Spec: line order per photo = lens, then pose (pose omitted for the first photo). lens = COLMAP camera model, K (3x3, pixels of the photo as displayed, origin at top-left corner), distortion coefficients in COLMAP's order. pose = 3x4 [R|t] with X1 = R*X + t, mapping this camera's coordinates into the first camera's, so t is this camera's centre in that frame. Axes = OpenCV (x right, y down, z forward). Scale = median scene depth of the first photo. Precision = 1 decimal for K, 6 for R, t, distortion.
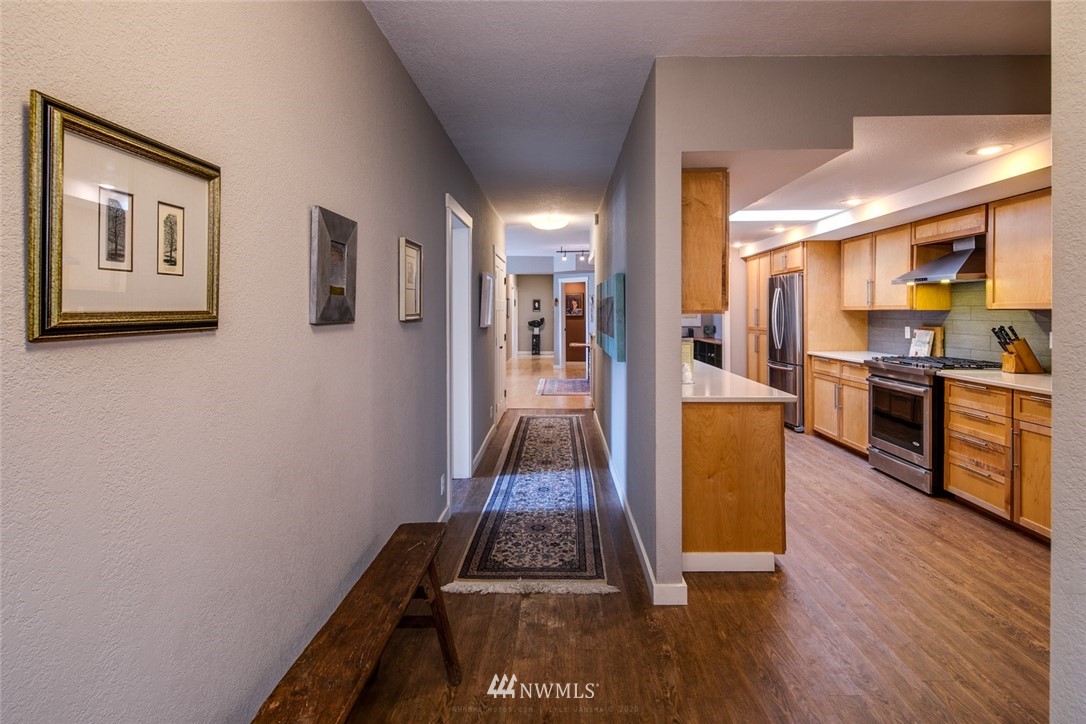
lens RADIAL K [[529.1, 0, 541.5], [0, 529.1, 312.5], [0, 0, 1]] dist [0.008391, -0.005087]
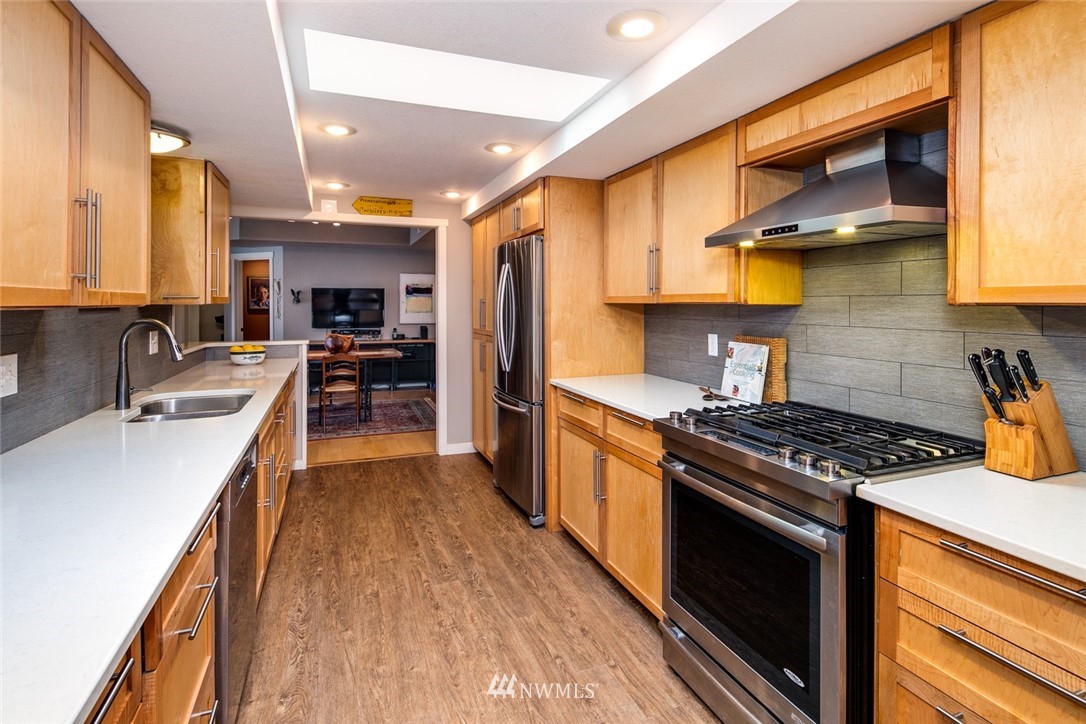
lens RADIAL K [[529.1, 0, 540.3], [0, 529.1, 301.6], [0, 0, 1]] dist [0.008391, -0.005087]
pose [[0.918407, 0.001377, 0.395635, 0.338100], [-0.000640, 0.999998, -0.001995, -0.005551], [-0.395636, 0.001579, 0.918406, 0.615373]]
